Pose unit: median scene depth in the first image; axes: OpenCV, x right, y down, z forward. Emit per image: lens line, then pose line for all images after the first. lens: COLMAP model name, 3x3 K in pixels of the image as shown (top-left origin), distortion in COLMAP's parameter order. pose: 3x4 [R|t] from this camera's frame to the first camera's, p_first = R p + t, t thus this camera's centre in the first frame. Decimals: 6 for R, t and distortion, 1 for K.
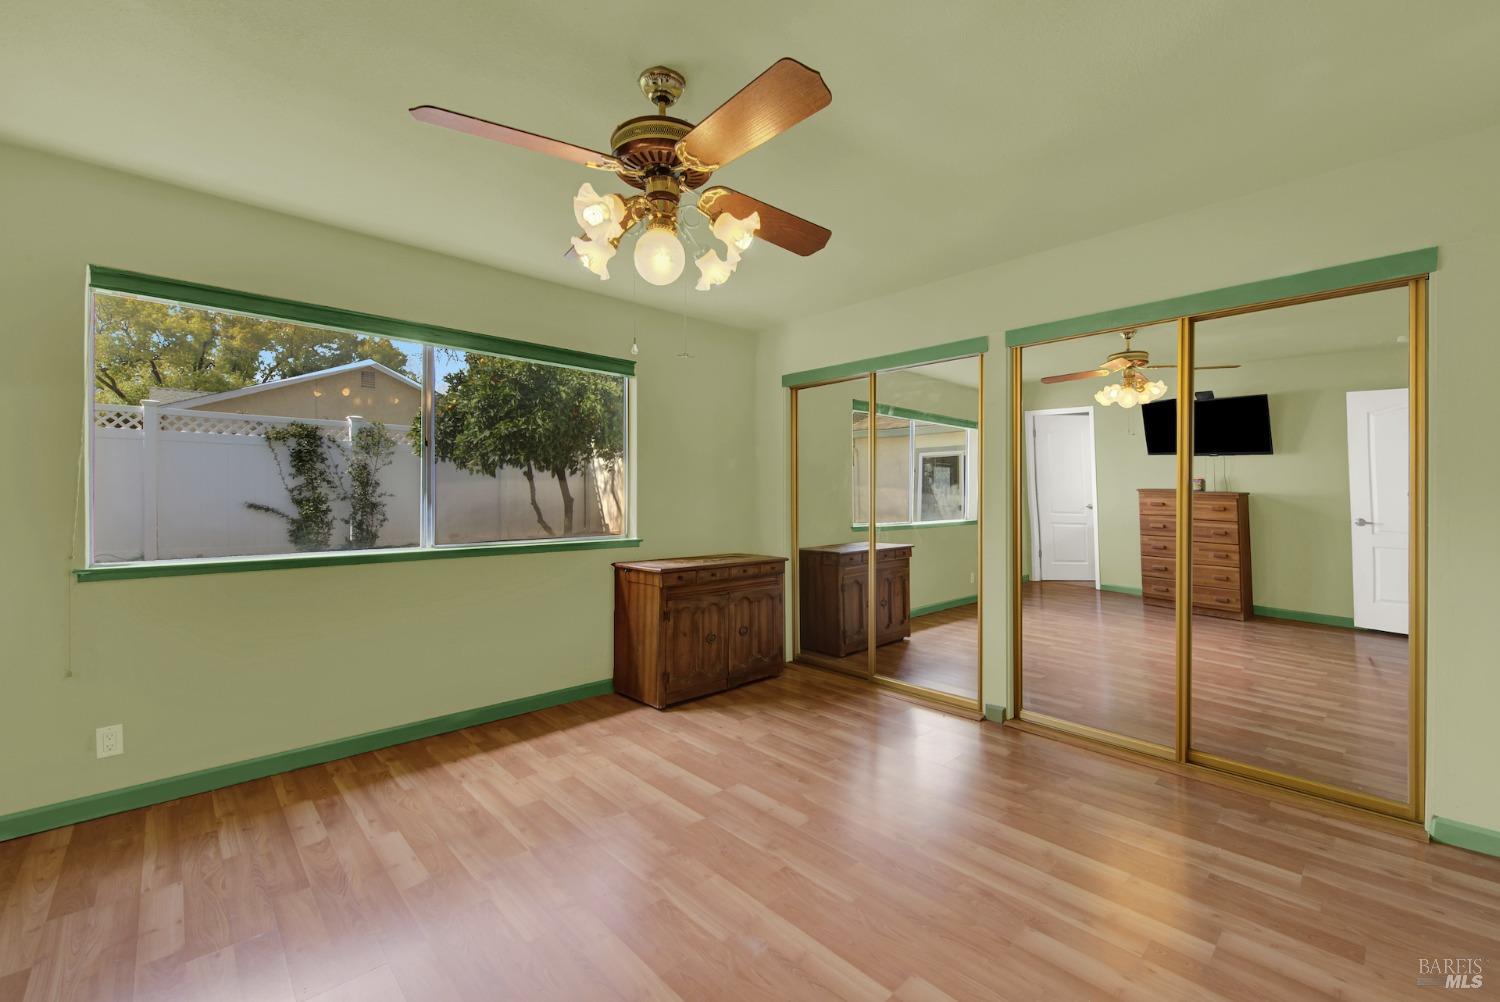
lens RADIAL K [[616.7, 0, 750.0], [0, 616.7, 501.0], [0, 0, 1]] dist [-0.000641, -0.000262]
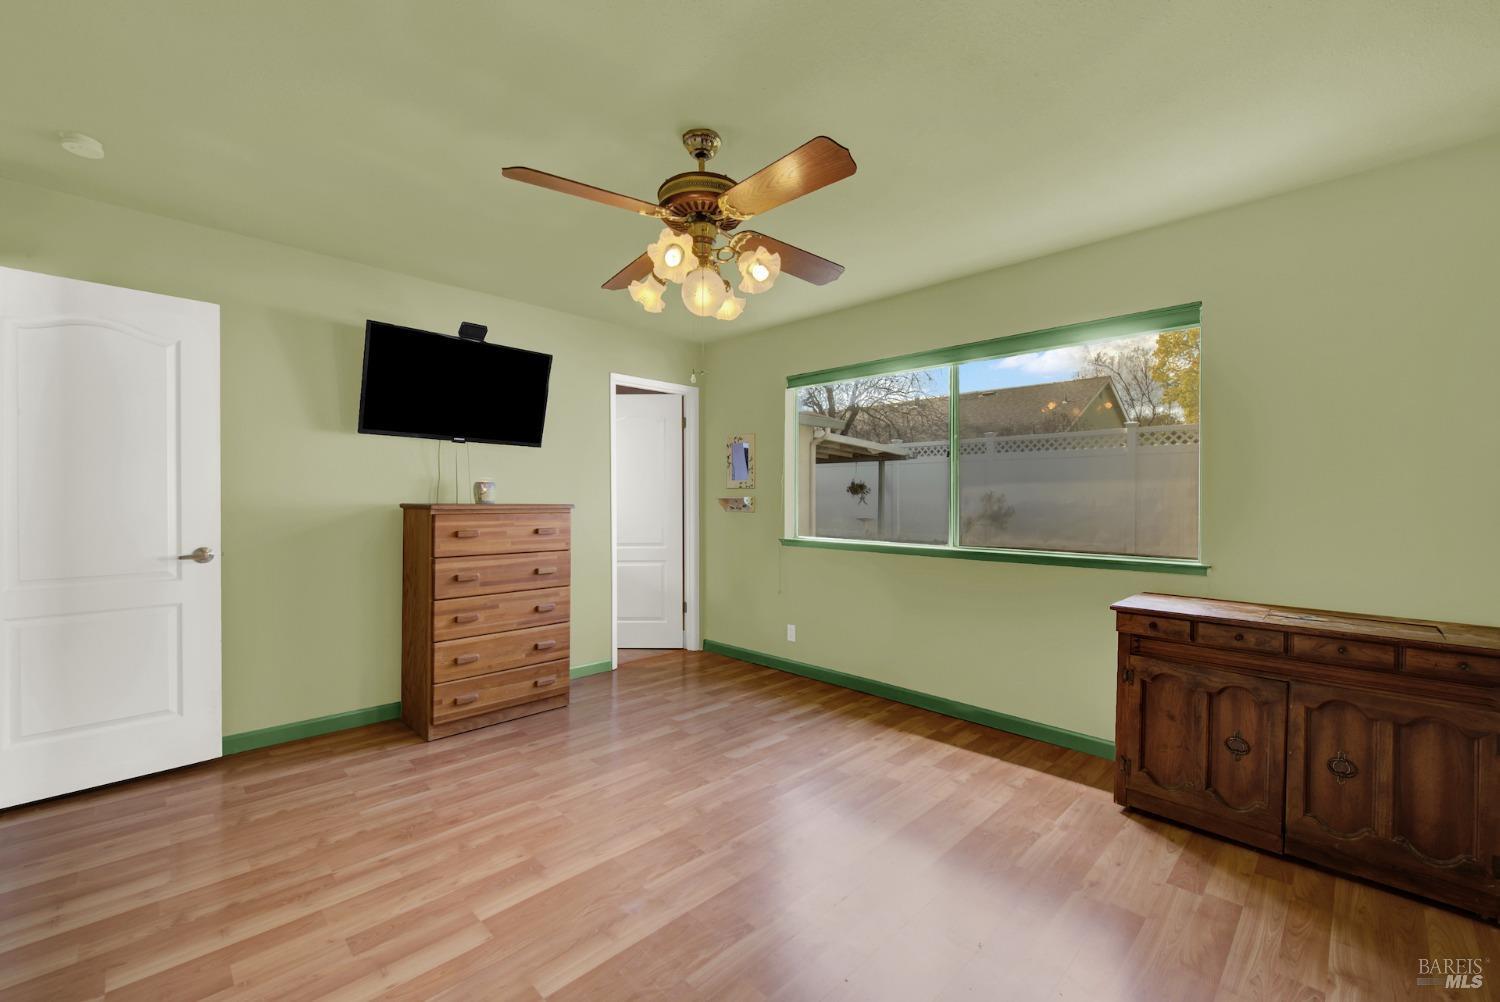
lens RADIAL K [[599.0, 0, 744.4], [0, 599.0, 505.6], [0, 0, 1]] dist [-0.008642, 0.000203]
pose [[0.032059, 0.009999, -0.999436, 0.499287], [-0.011045, 0.999892, 0.009649, -0.004585], [0.999425, 0.010729, 0.032166, 0.535316]]
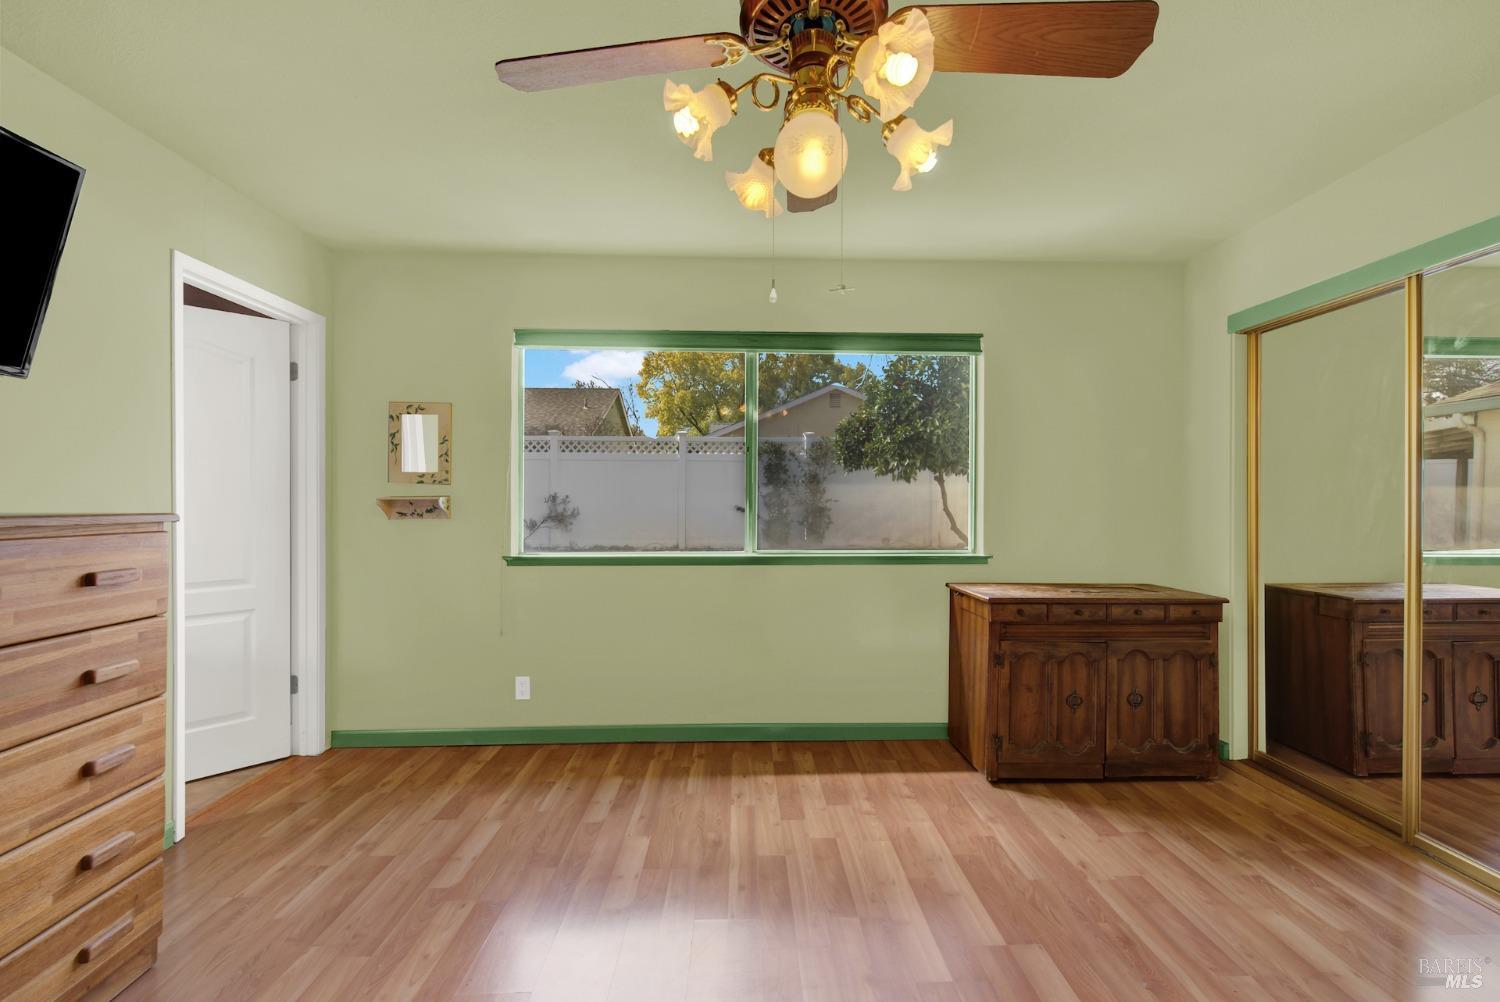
lens RADIAL K [[615.3, 0, 755.4], [0, 615.3, 504.7], [0, 0, 1]] dist [0.003597, 0.000018]
pose [[0.749869, 0.003477, -0.661577, 0.135900], [-0.005843, 0.999982, -0.001368, -0.001681], [0.661560, 0.004891, 0.749876, 0.228970]]
